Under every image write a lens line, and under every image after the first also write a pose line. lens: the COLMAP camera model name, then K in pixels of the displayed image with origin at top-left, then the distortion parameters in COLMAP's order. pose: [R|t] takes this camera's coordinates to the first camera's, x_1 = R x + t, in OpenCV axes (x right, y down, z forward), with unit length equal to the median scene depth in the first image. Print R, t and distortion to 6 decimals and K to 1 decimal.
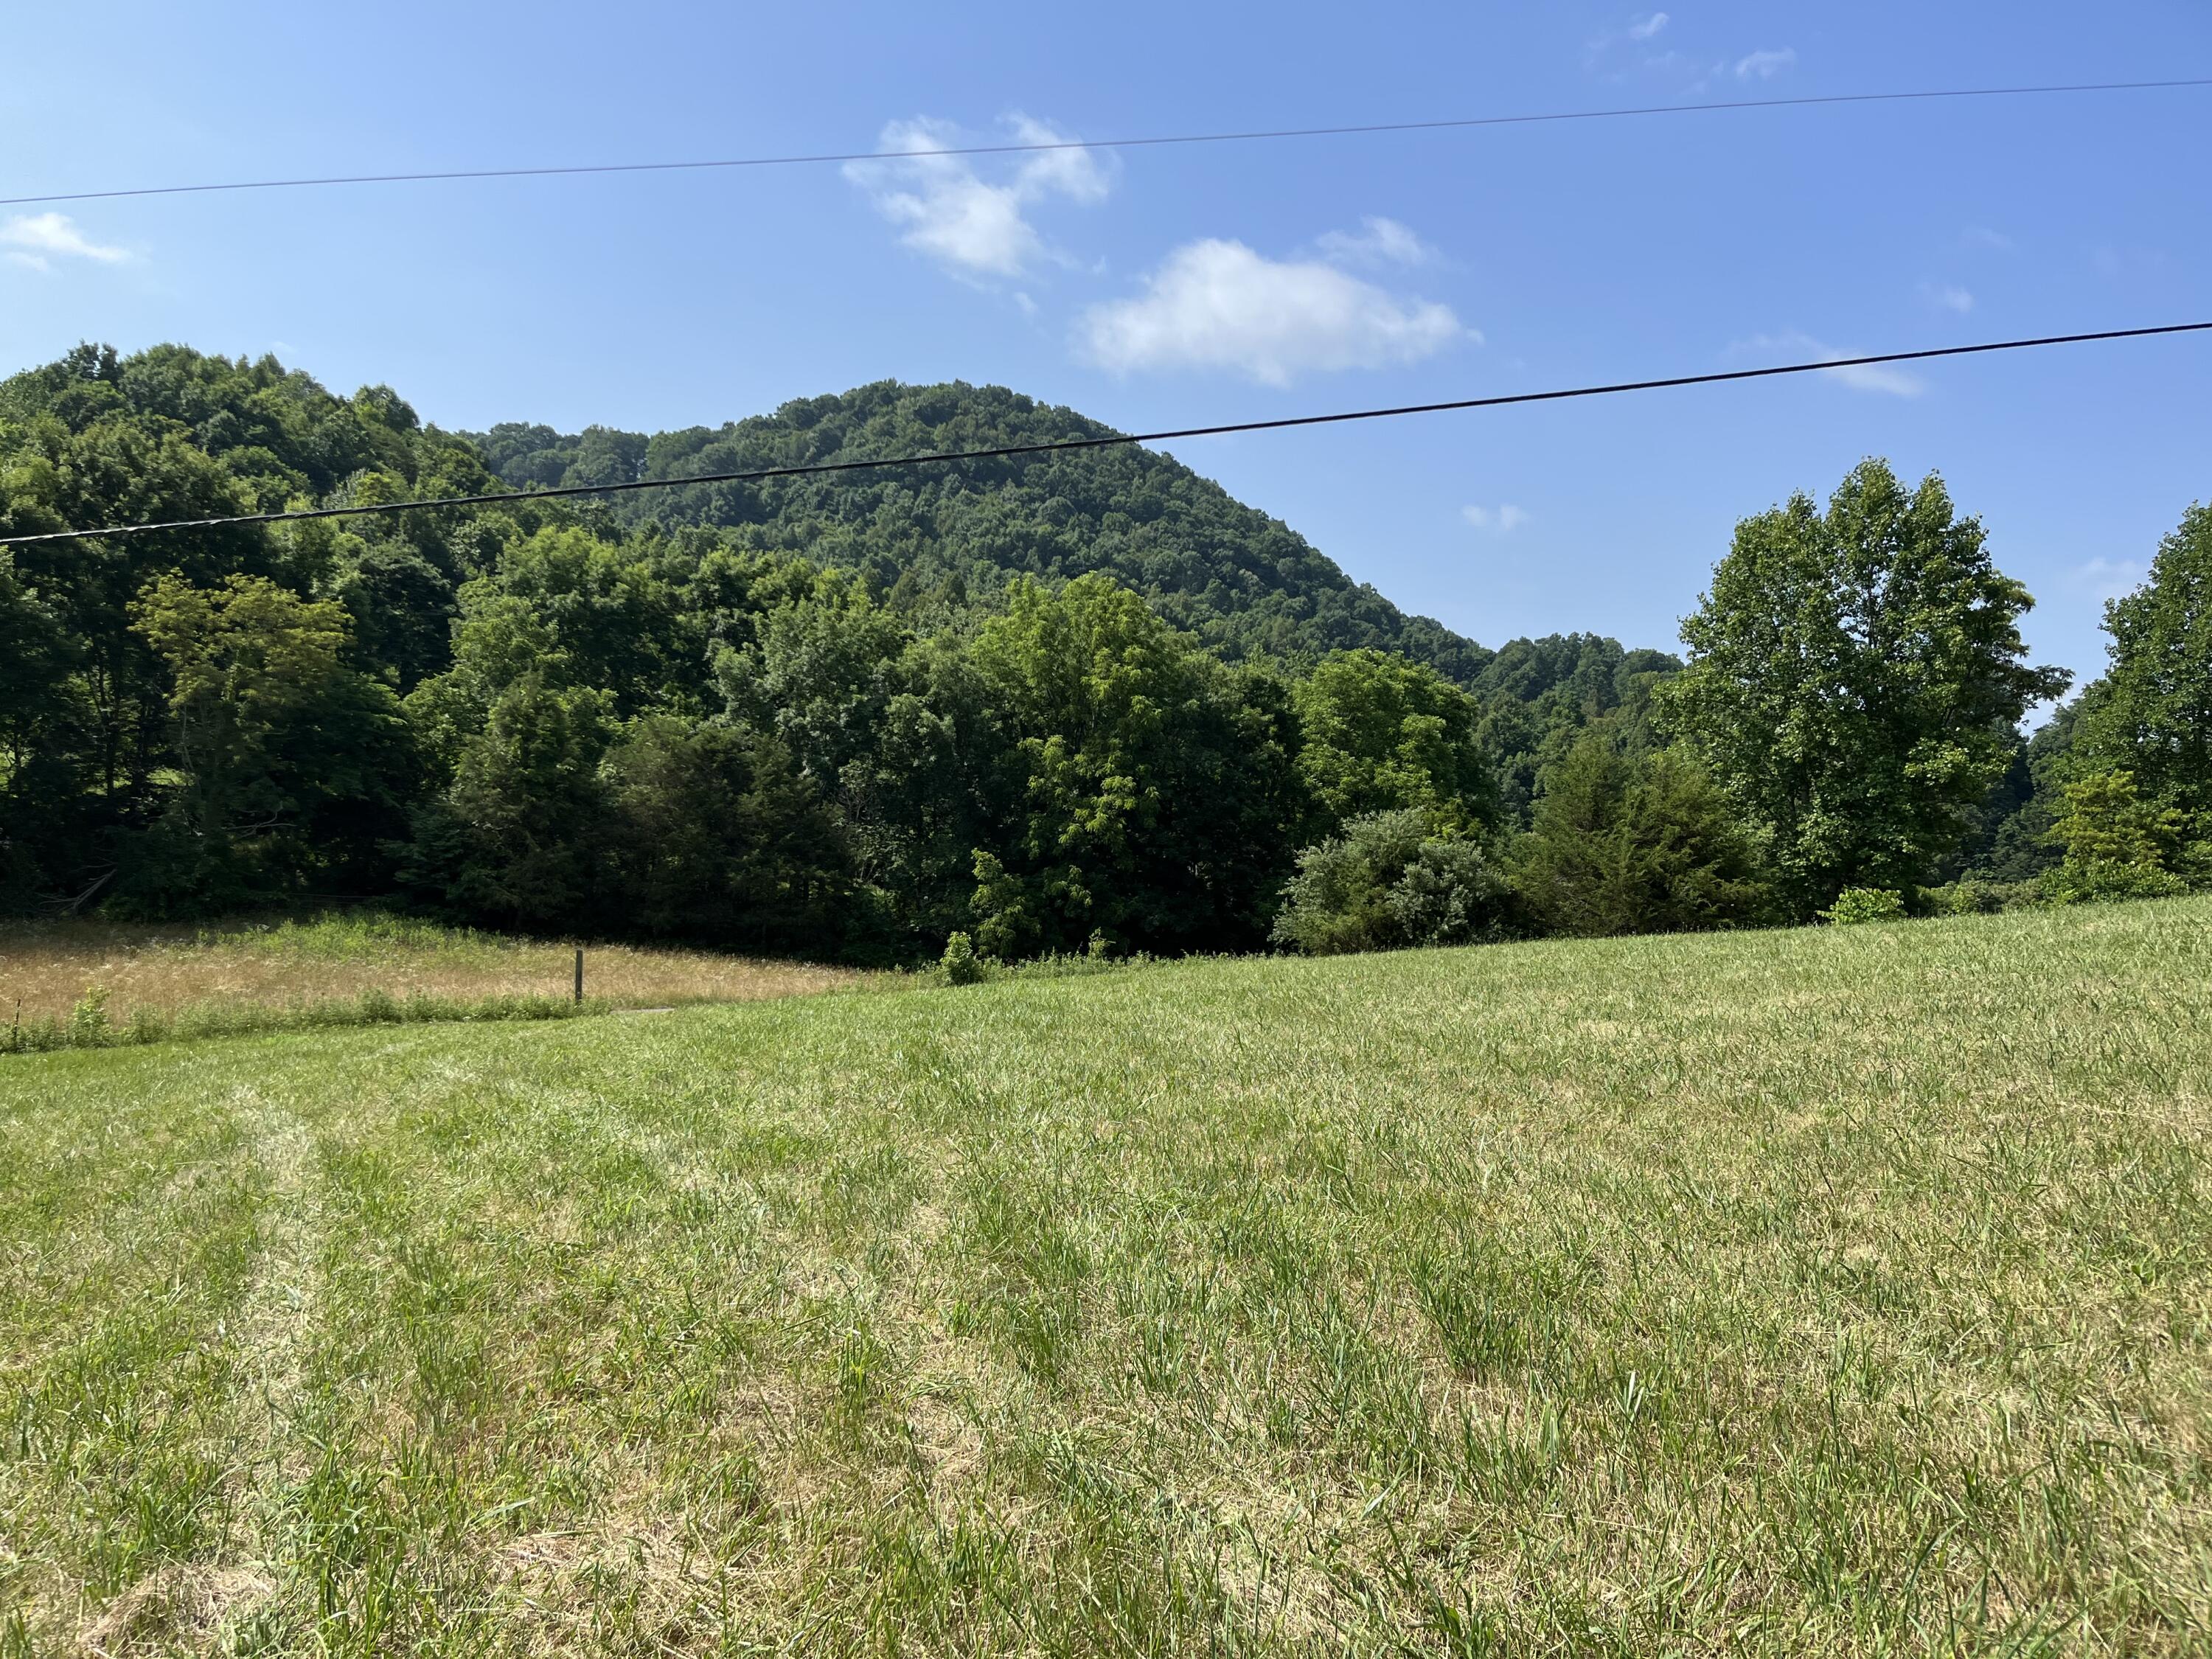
lens RADIAL K [[1653.5, 0, 1098.7], [0, 1653.5, 846.4], [0, 0, 1]] dist [0.088050, -0.116242]
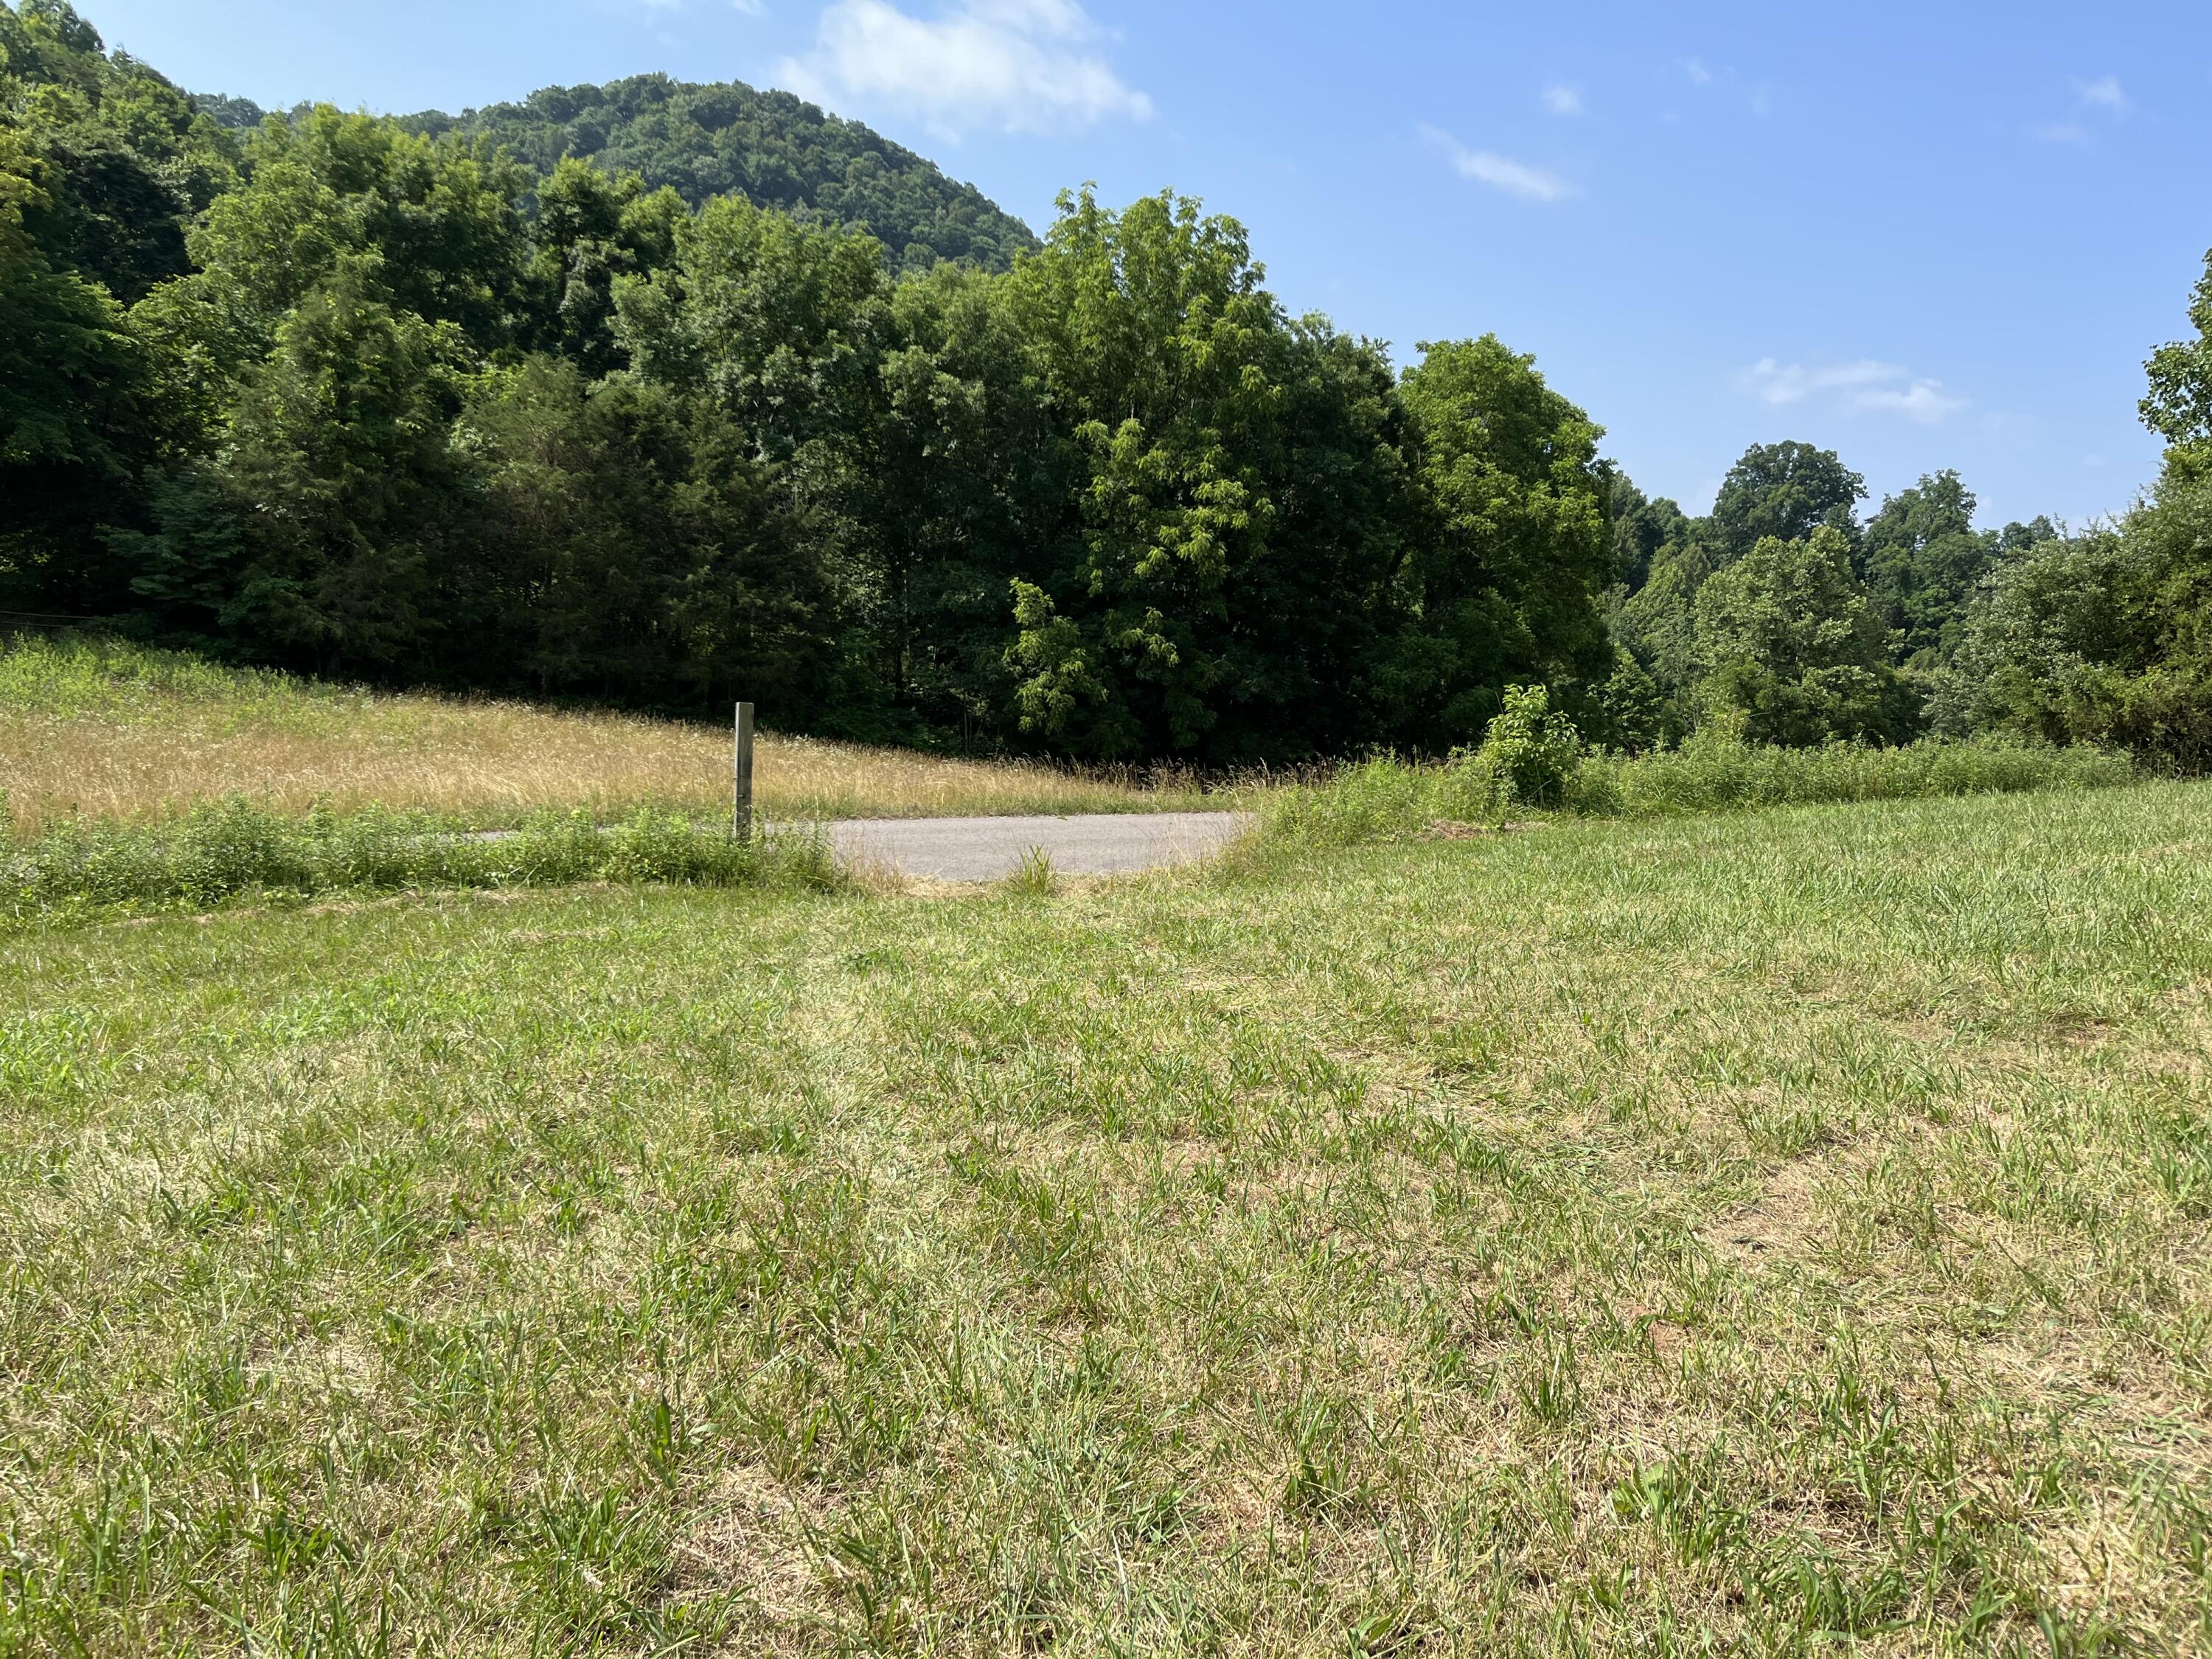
lens RADIAL K [[1665.8, 0, 1106.0], [0, 1665.8, 829.5], [0, 0, 1]] dist [0.032411, -0.000260]
pose [[0.988747, 0.011157, 0.149180, -0.130903], [-0.029492, 0.992182, 0.121268, 0.018708], [-0.146661, -0.124303, 0.981346, 0.269432]]
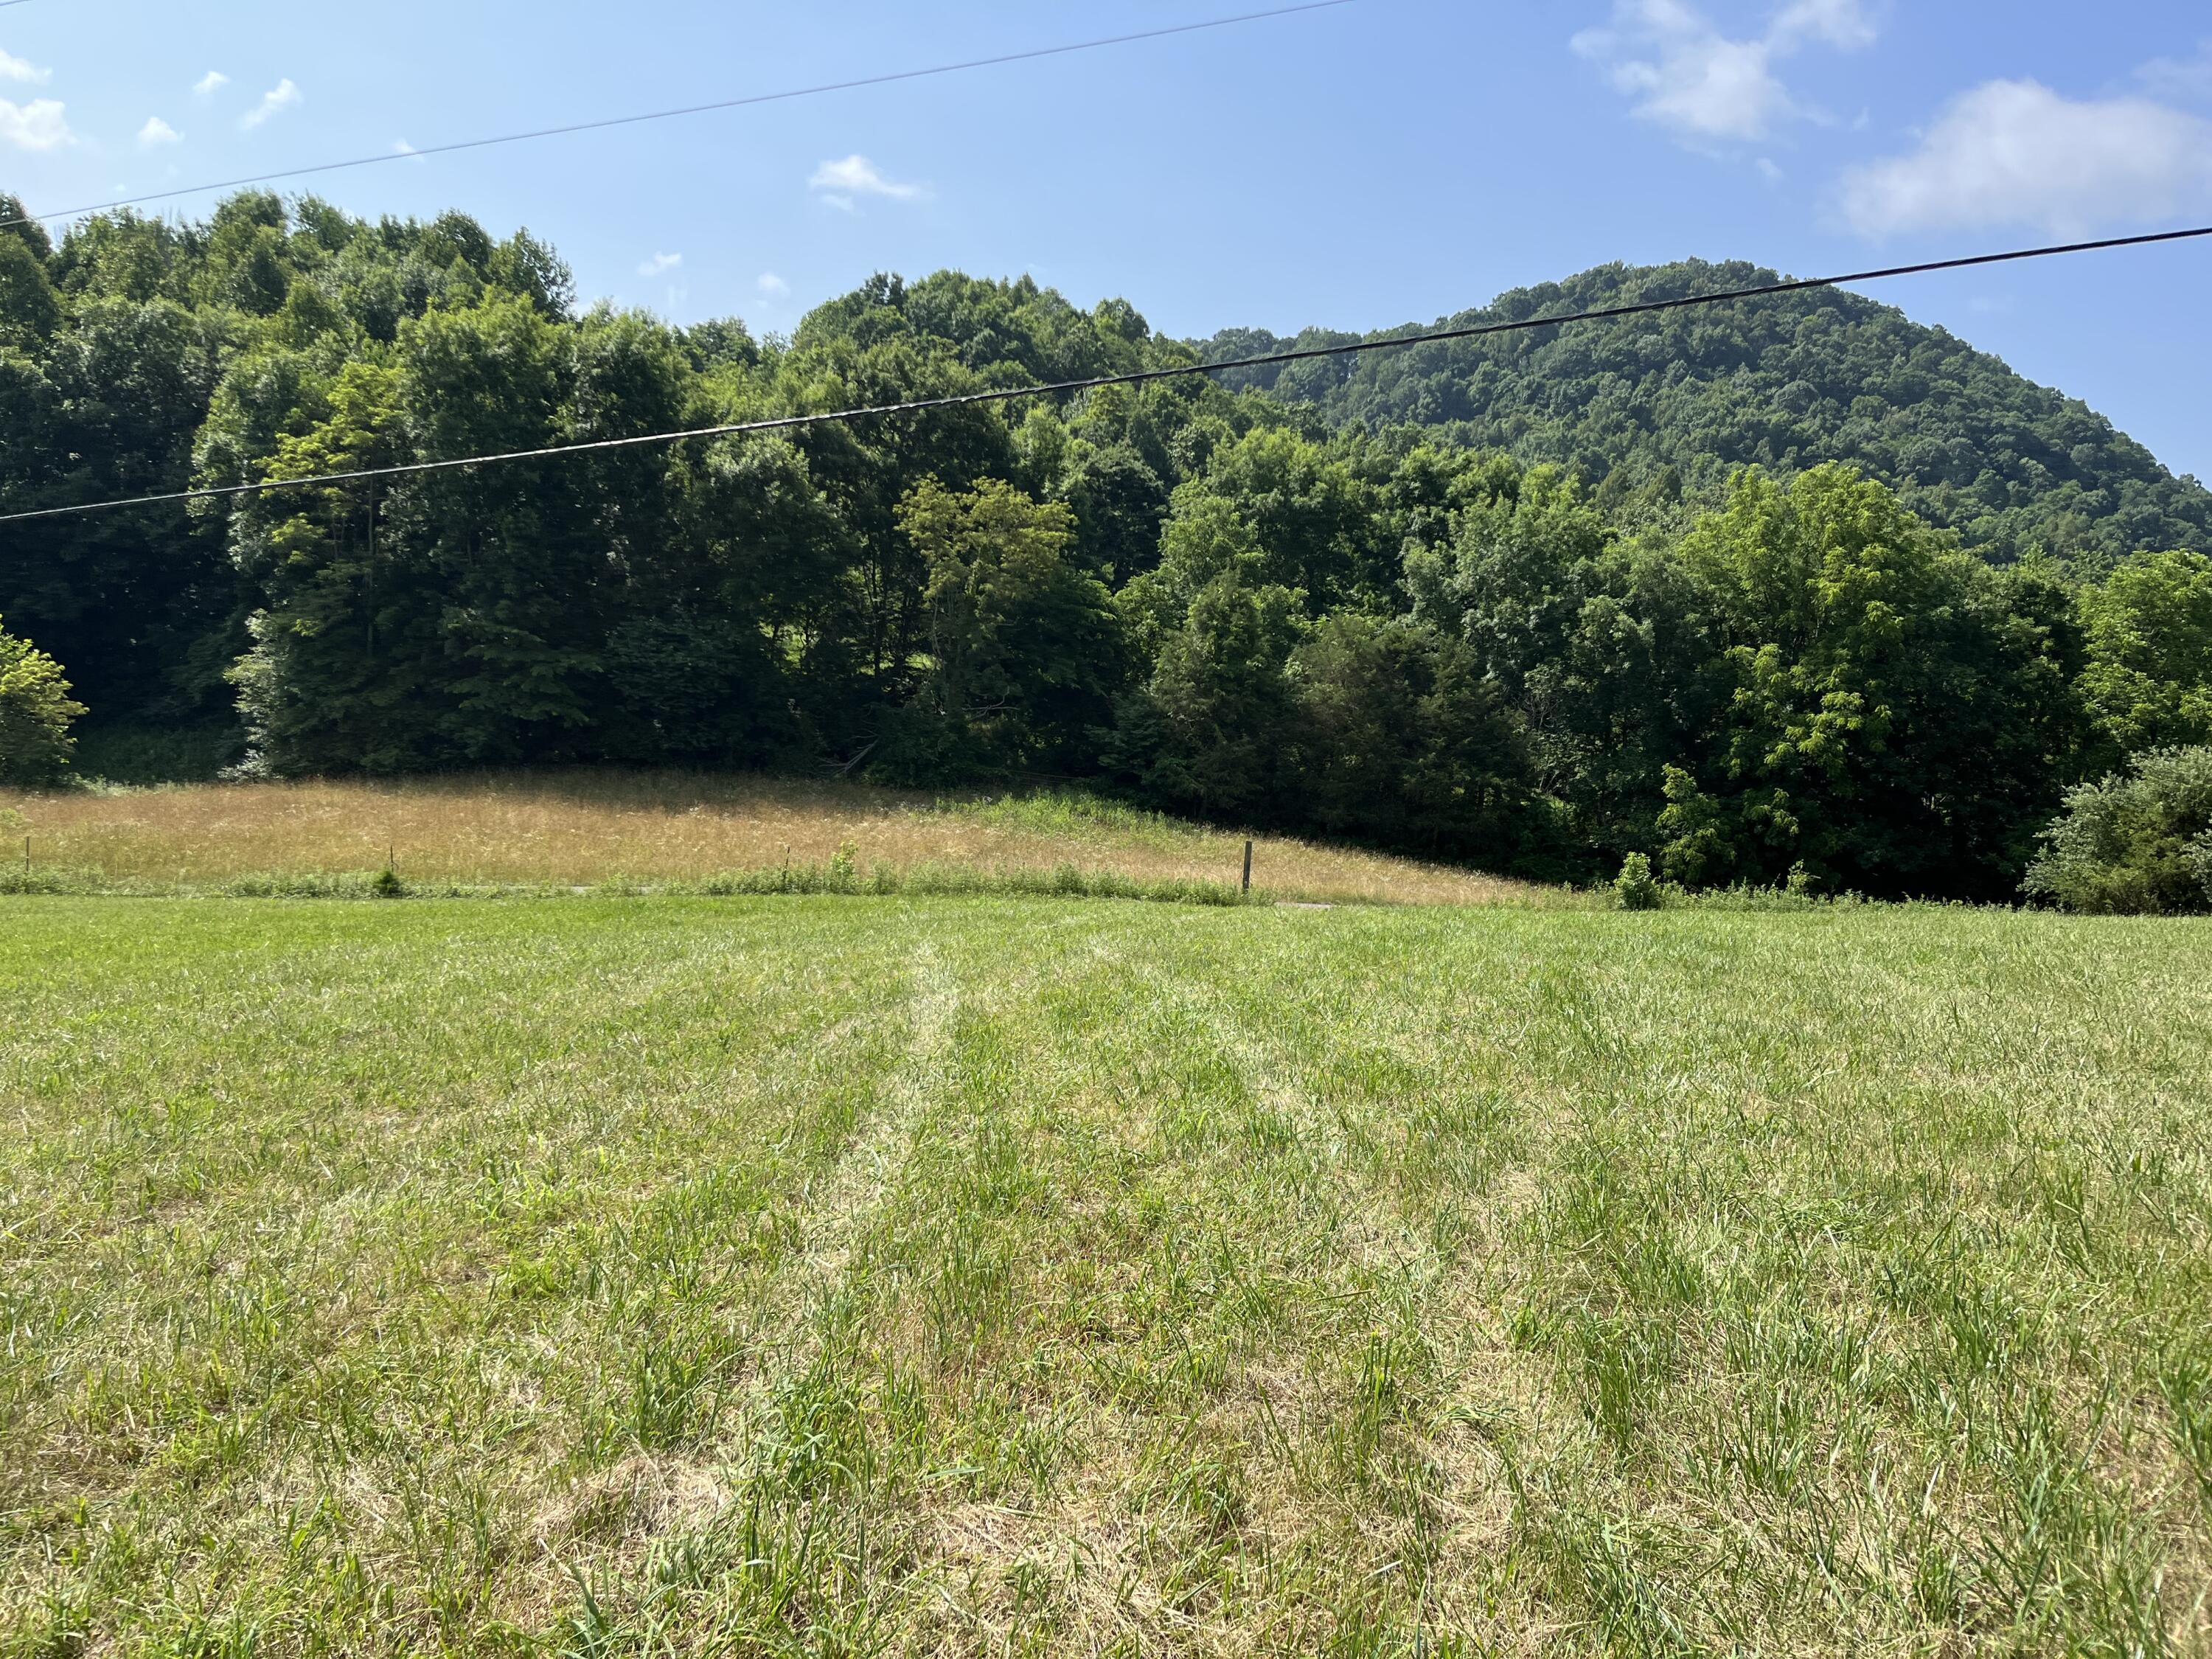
lens RADIAL K [[1660.3, 0, 1117.3], [0, 1660.3, 836.6], [0, 0, 1]] dist [0.090994, -0.125738]
pose [[0.921796, 0.073087, -0.380724, 0.001966], [-0.053358, 0.996640, 0.062135, -0.000064], [0.383986, -0.036961, 0.922599, 0.010661]]
